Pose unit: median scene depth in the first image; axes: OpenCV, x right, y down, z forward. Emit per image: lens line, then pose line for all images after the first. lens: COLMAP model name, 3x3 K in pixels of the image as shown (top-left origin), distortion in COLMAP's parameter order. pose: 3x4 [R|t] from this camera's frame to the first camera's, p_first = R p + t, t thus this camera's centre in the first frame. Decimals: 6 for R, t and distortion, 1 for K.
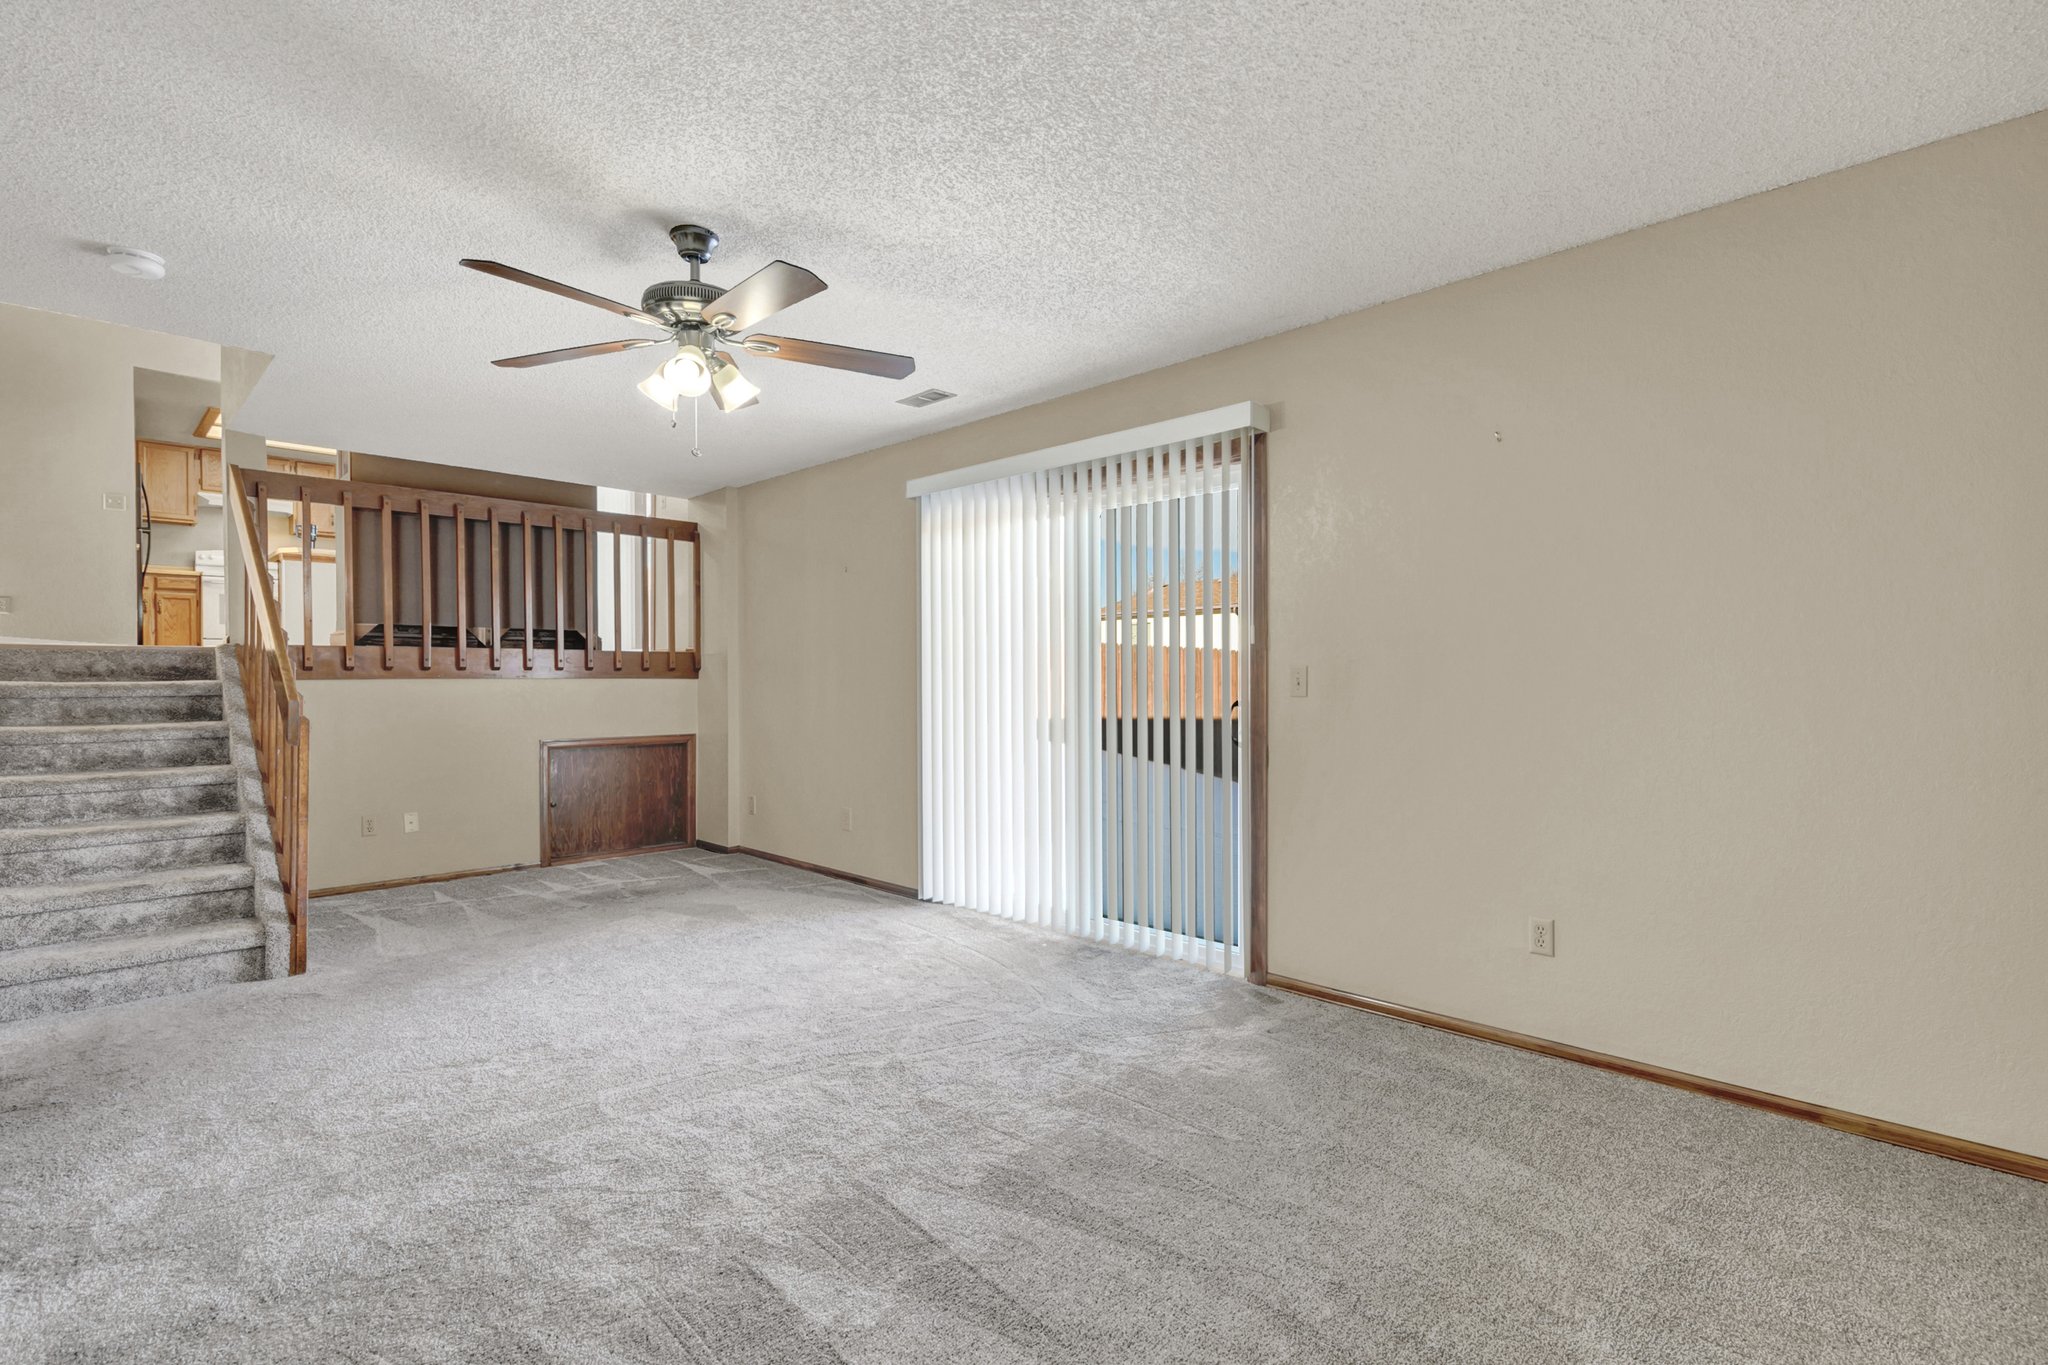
lens RADIAL K [[979.4, 0, 1024.8], [0, 979.4, 674.7], [0, 0, 1]] dist [0.020336, 0.000644]
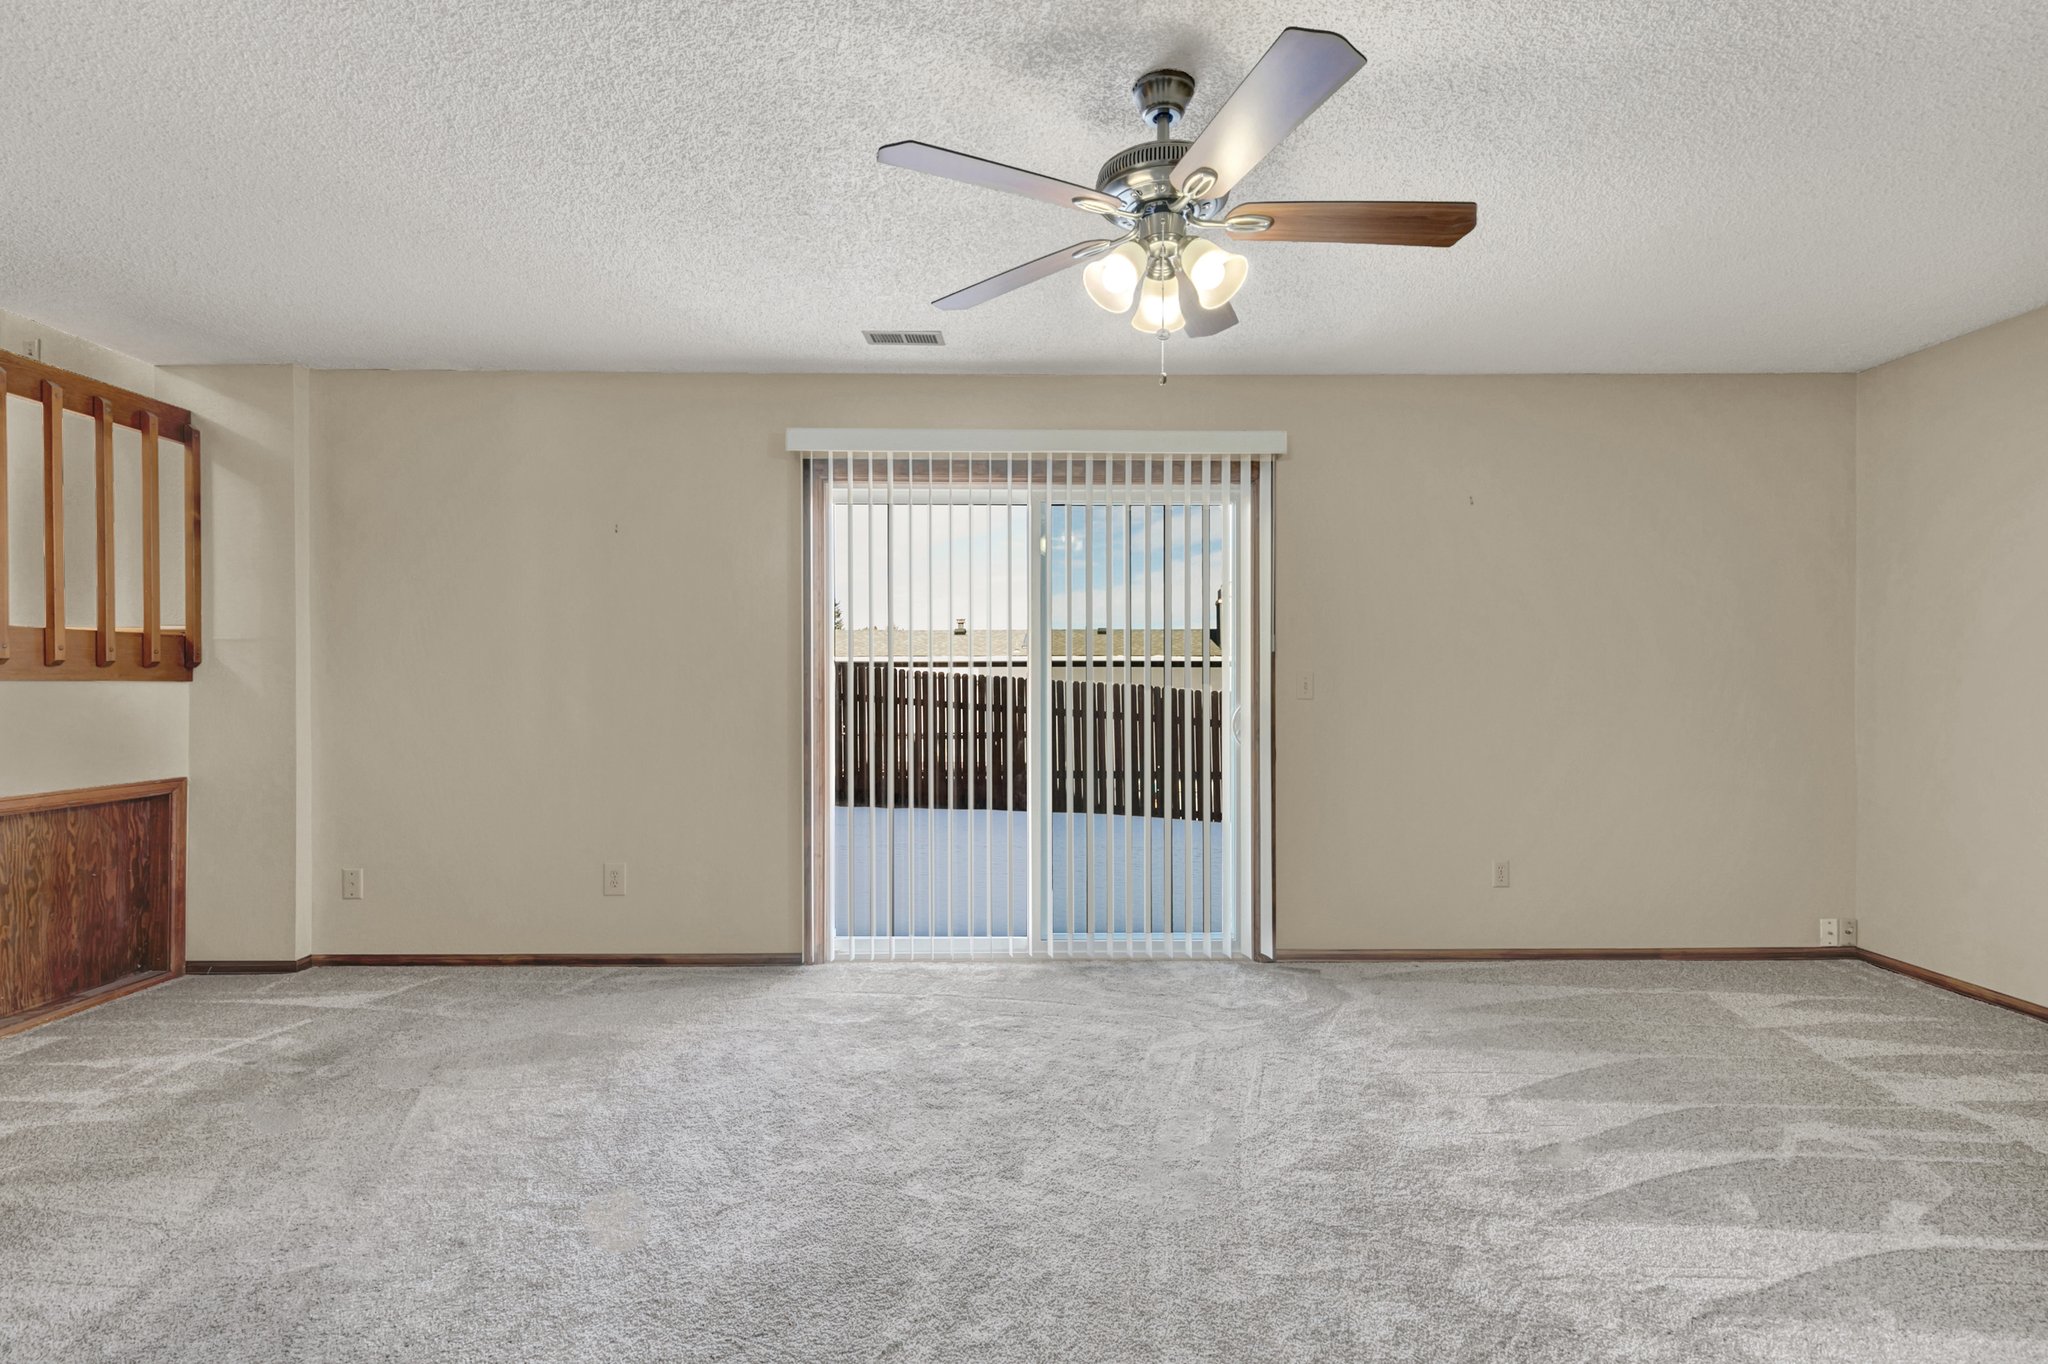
lens RADIAL K [[979.4, 0, 1024.8], [0, 979.4, 674.2], [0, 0, 1]] dist [0.020336, 0.000644]
pose [[0.694590, 0.004611, 0.719391, -0.552368], [-0.005002, 0.999986, -0.001580, -0.002144], [-0.719389, -0.002501, 0.694603, 0.325364]]
